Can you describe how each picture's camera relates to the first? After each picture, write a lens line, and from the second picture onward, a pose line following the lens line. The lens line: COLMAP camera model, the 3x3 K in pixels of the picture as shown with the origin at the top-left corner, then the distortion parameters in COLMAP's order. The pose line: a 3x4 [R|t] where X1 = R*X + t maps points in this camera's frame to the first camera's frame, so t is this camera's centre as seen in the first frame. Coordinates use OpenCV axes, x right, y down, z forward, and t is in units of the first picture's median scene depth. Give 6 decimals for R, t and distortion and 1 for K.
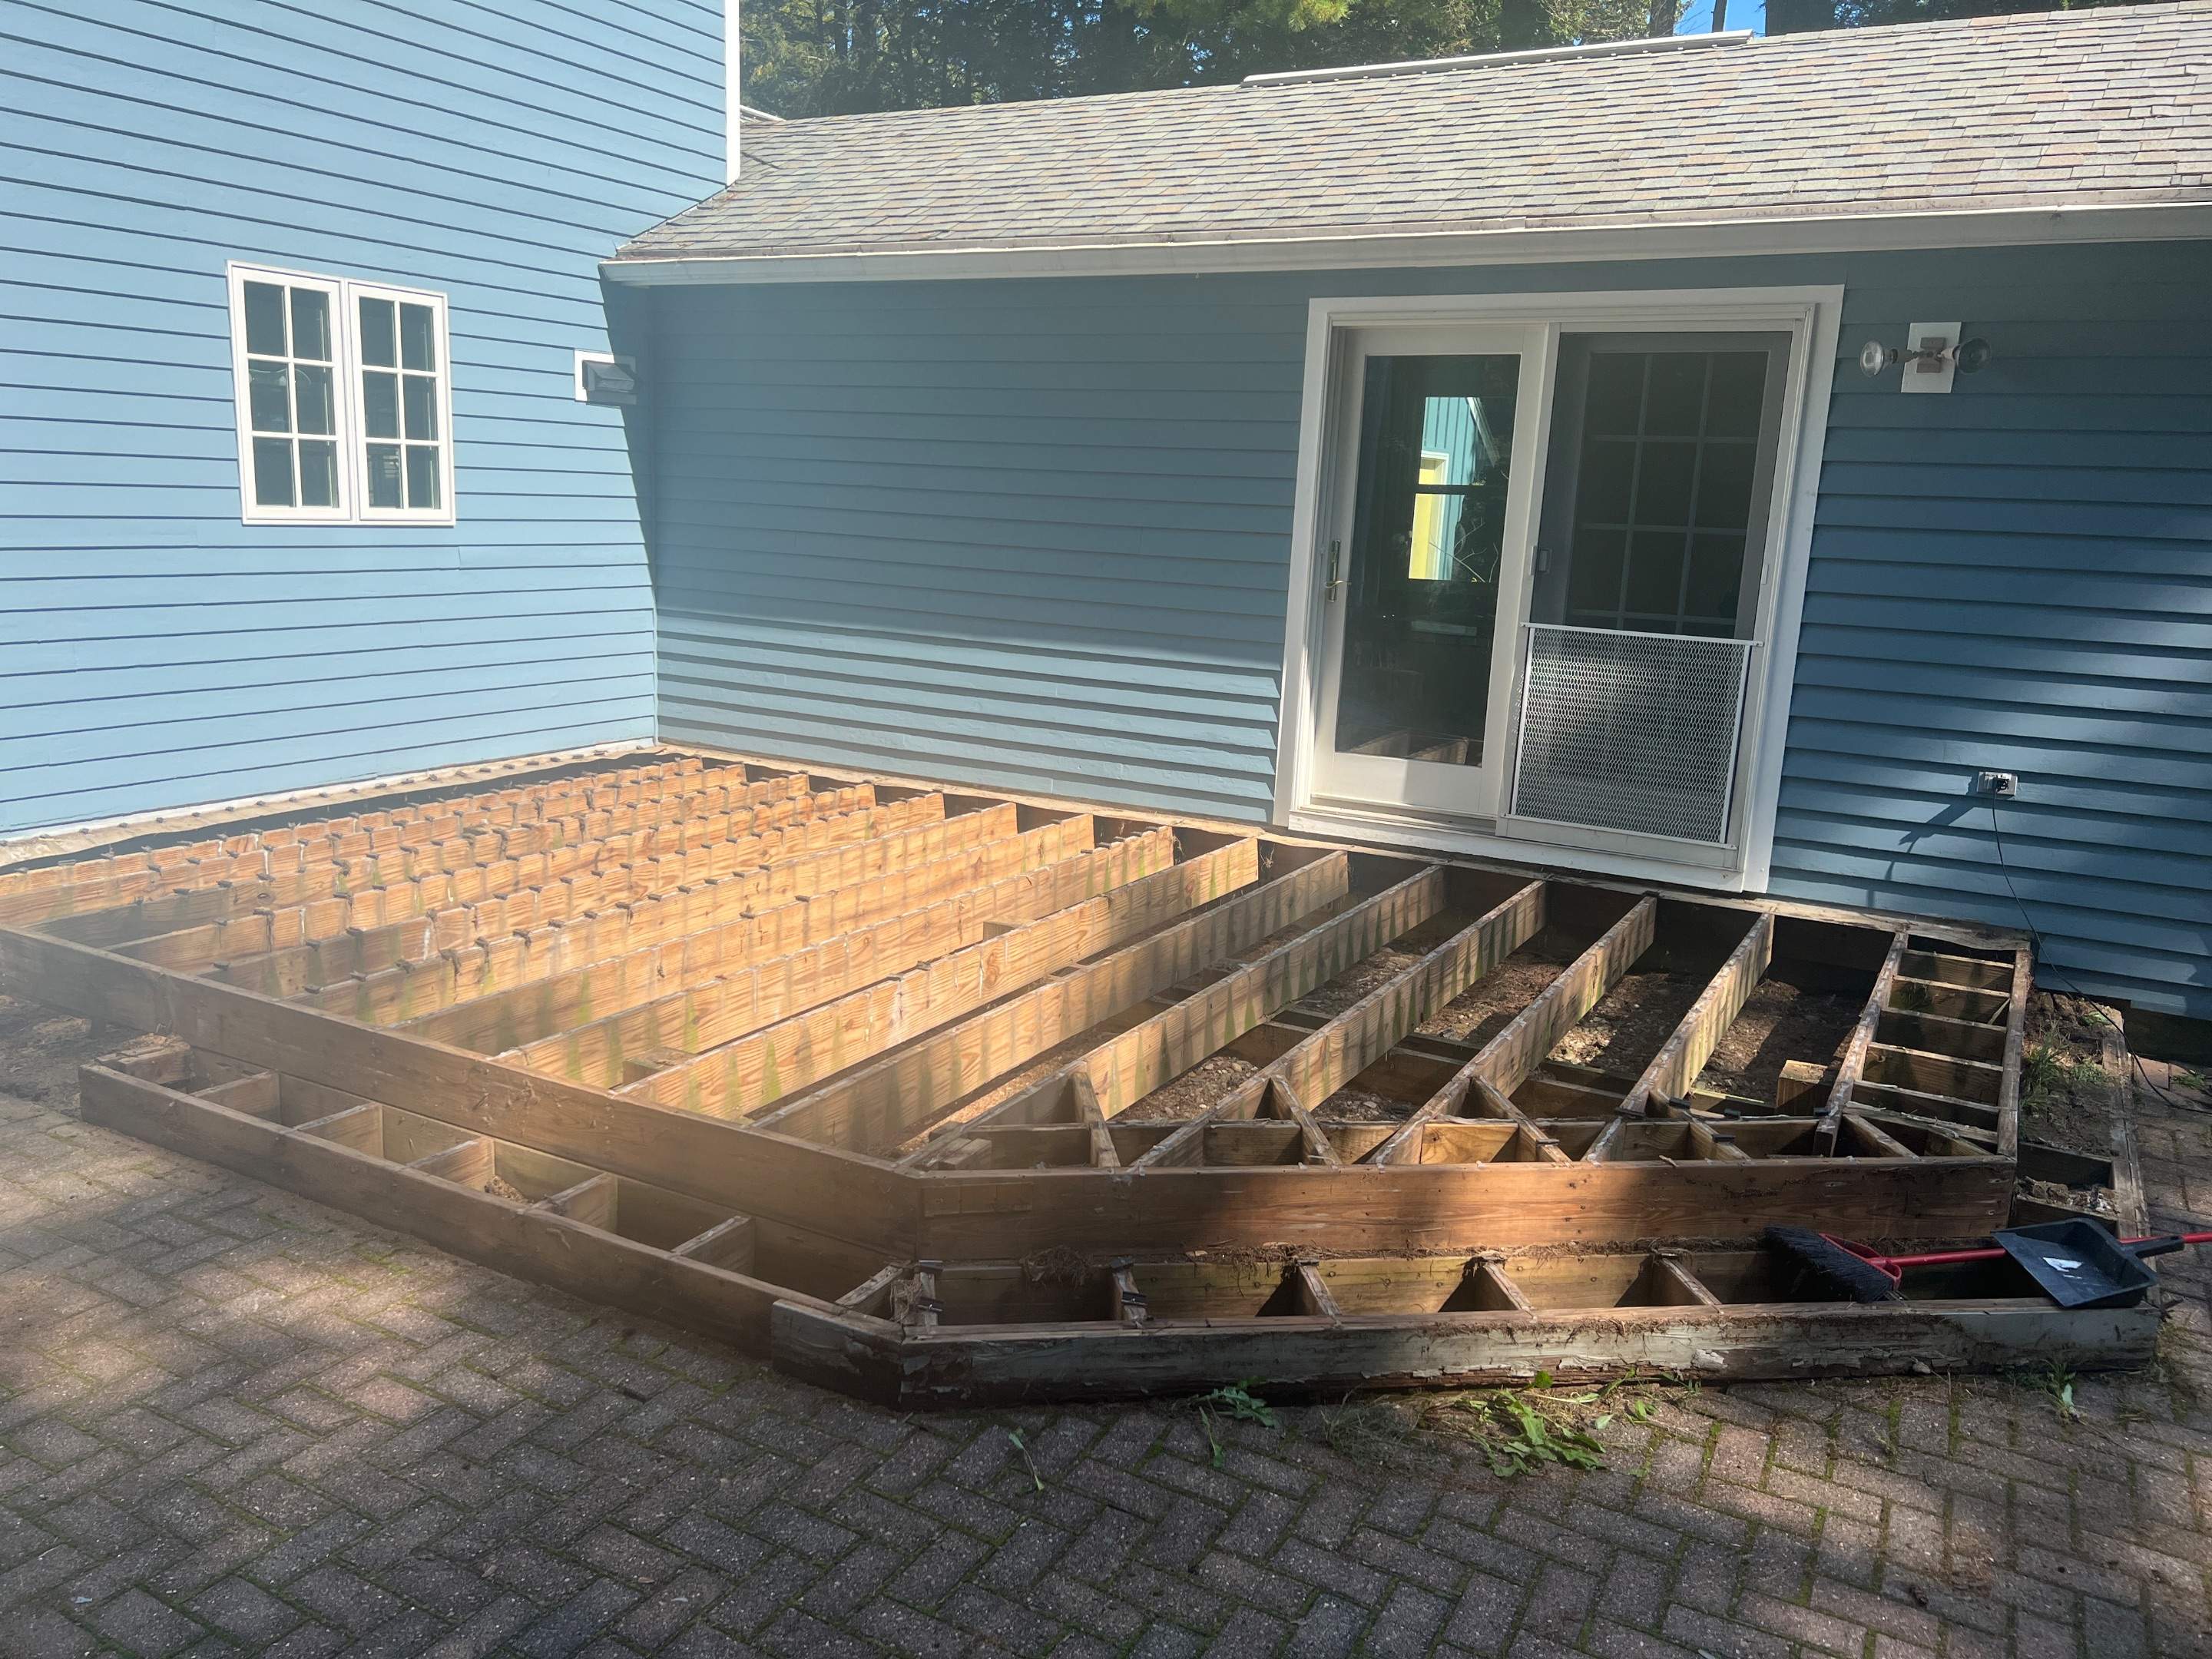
lens RADIAL K [[1657.2, 0, 1091.9], [0, 1657.2, 846.0], [0, 0, 1]] dist [0.017581, -0.020860]
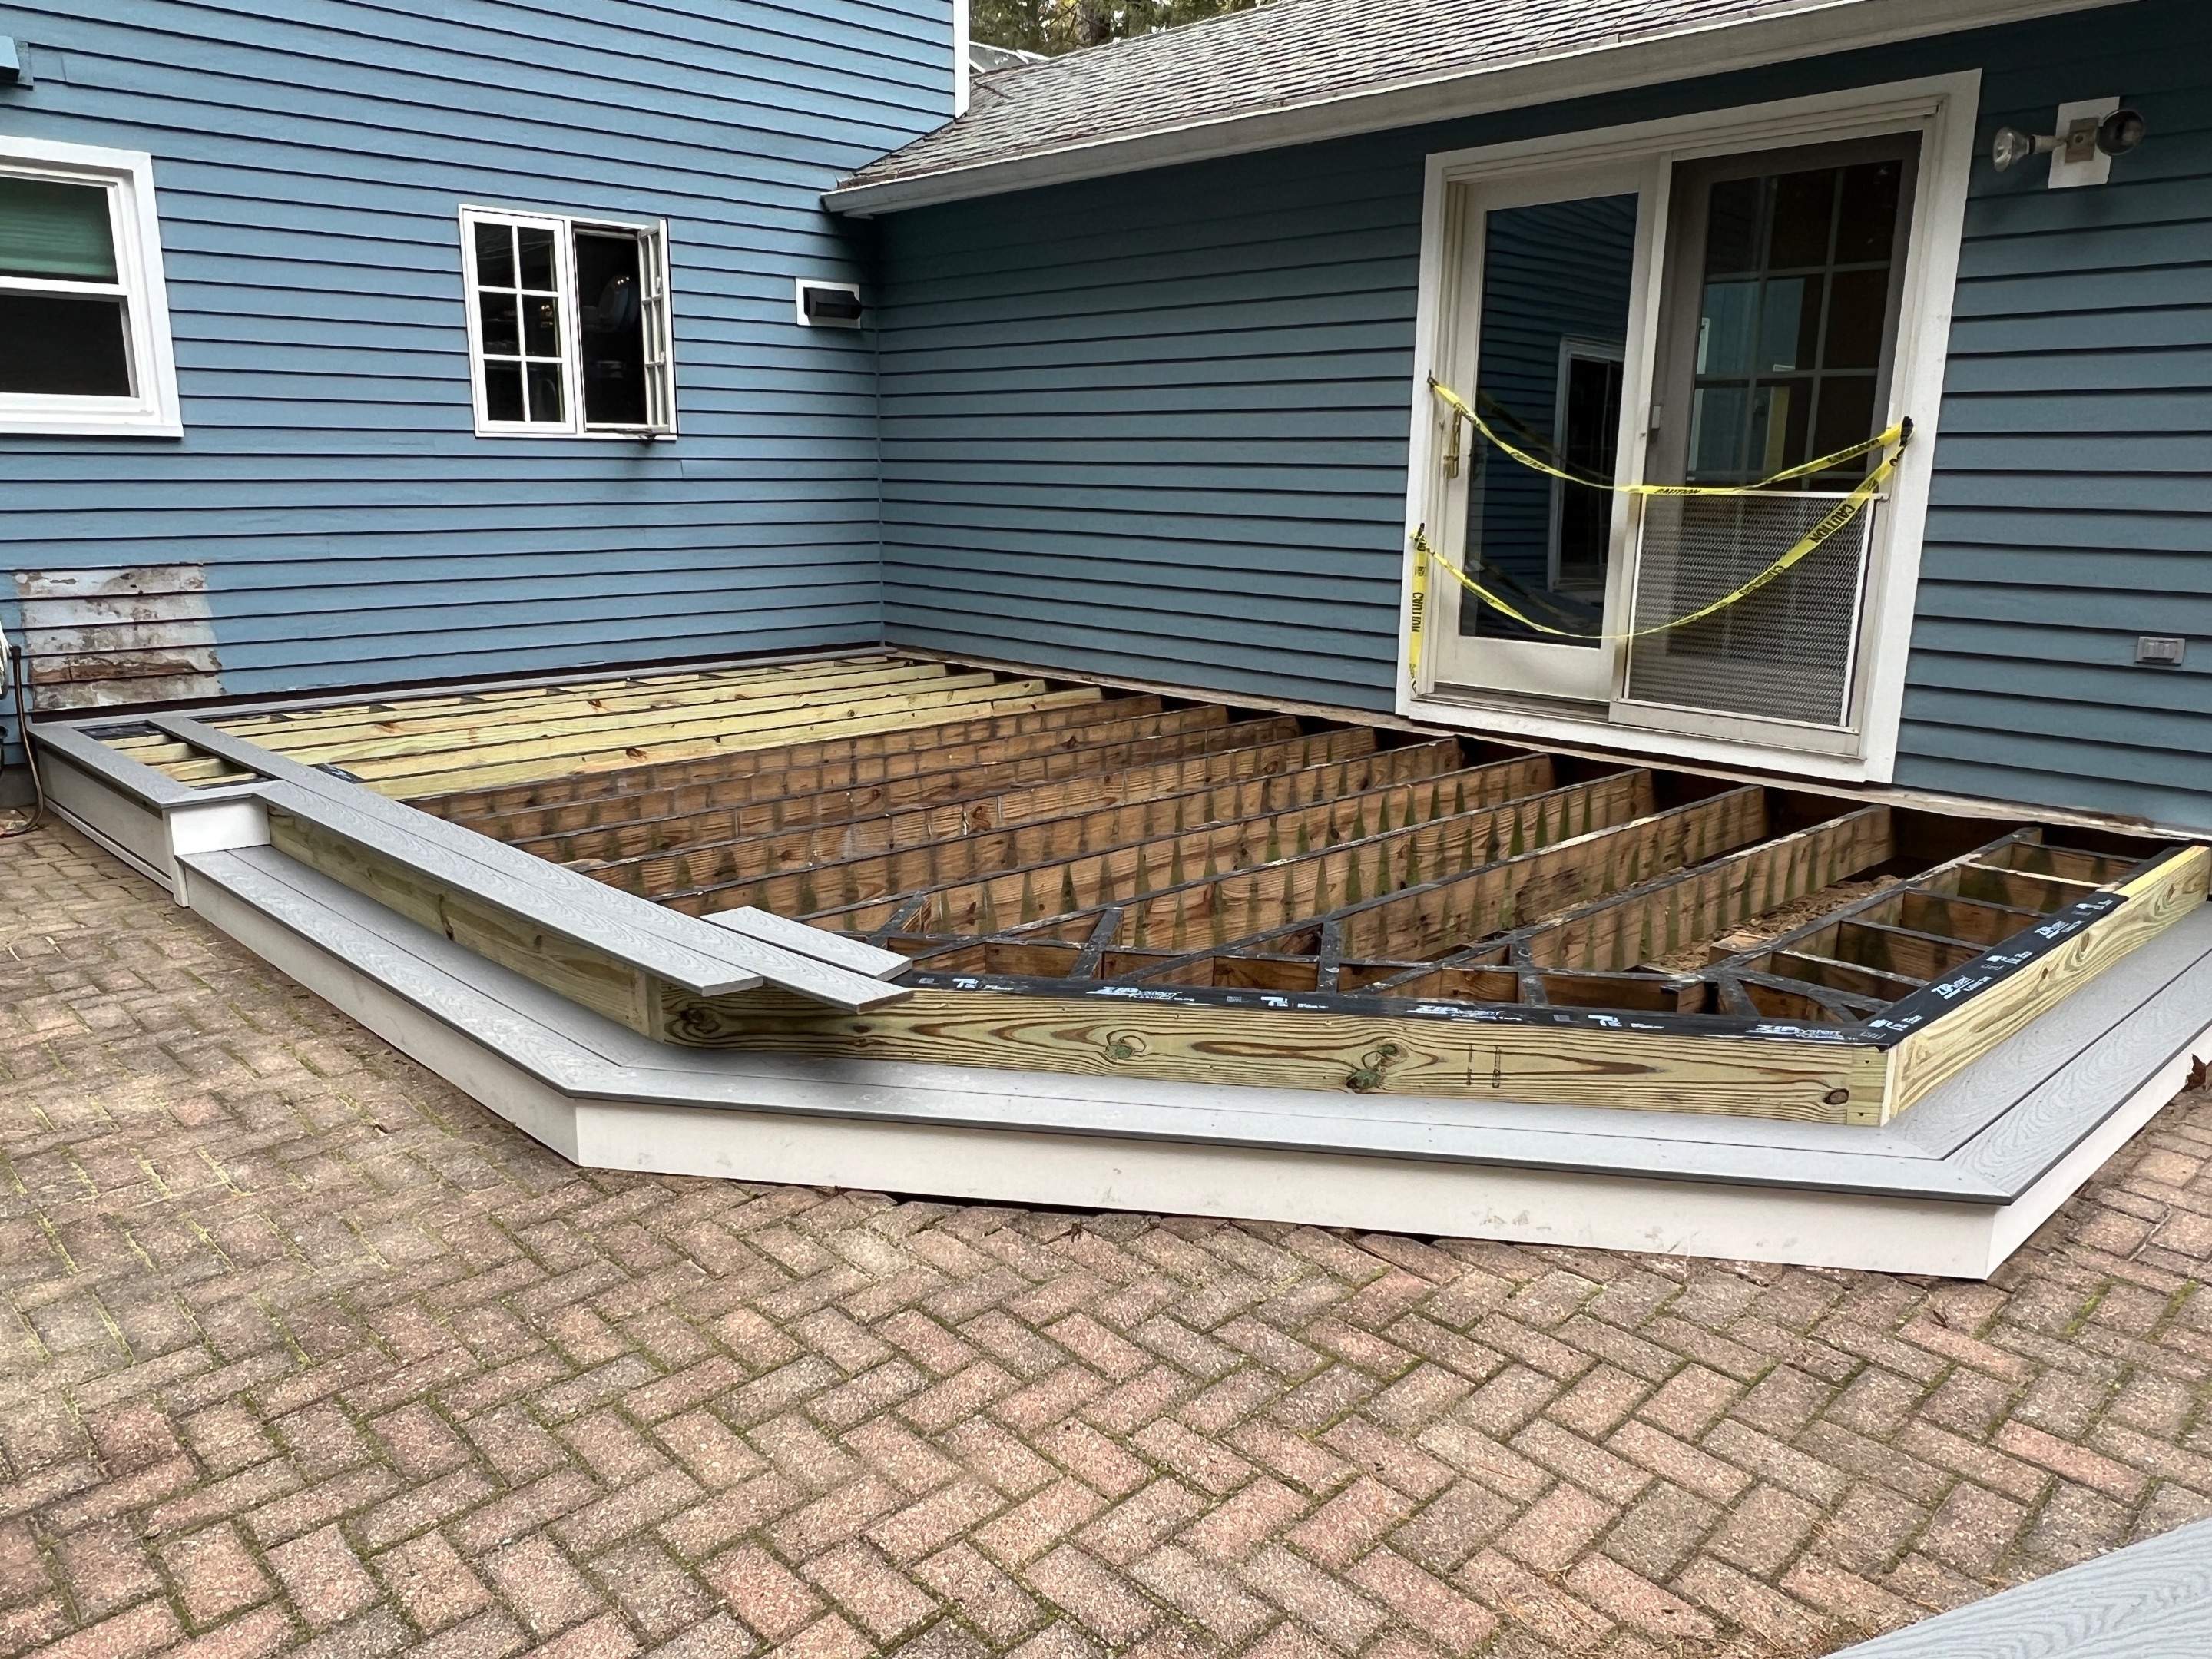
lens RADIAL K [[1591.7, 0, 1093.8], [0, 1591.7, 842.7], [0, 0, 1]] dist [0.009836, -0.010771]
pose [[0.956144, 0.035796, -0.290700, 0.229935], [-0.030573, 0.999279, 0.022489, 0.049791], [0.291296, -0.012615, 0.956550, 0.062865]]
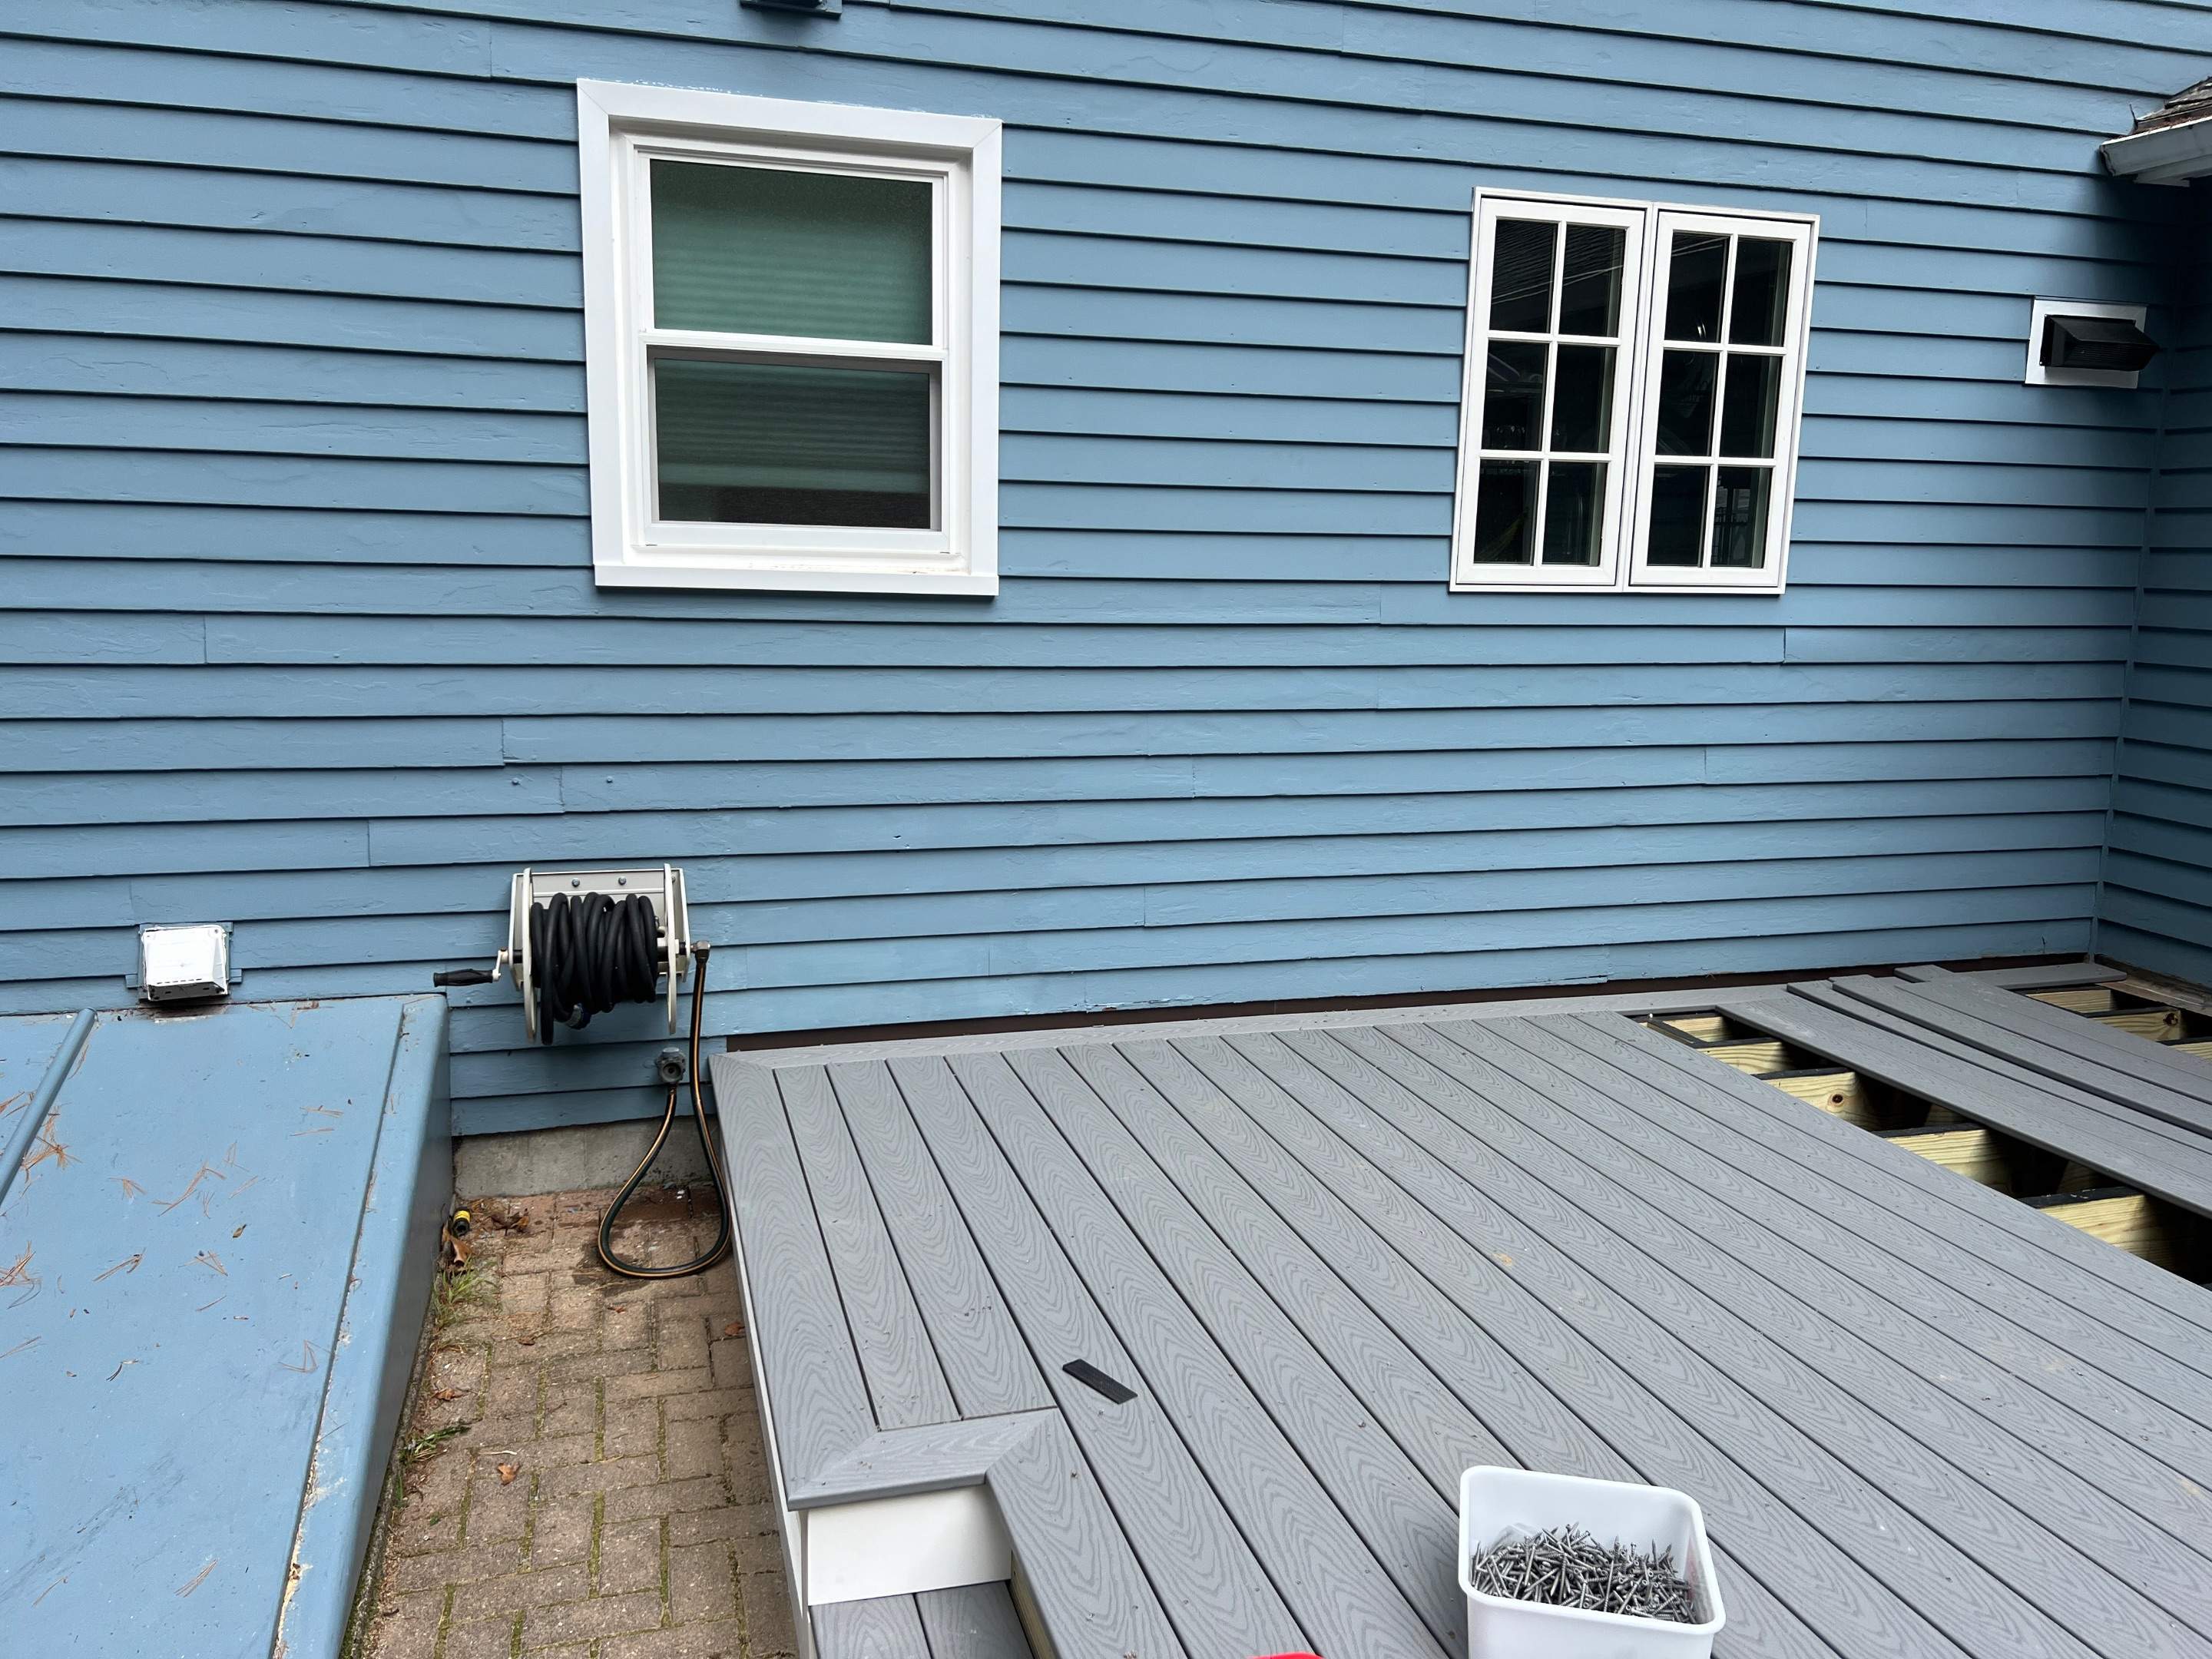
lens RADIAL K [[1591.7, 0, 1085.8], [0, 1591.7, 843.0], [0, 0, 1]] dist [0.009836, -0.010771]
pose [[0.703449, 0.091225, -0.704867, -0.157447], [-0.135816, 0.990707, -0.007324, -0.069838], [0.697648, 0.100884, 0.709302, 0.459071]]
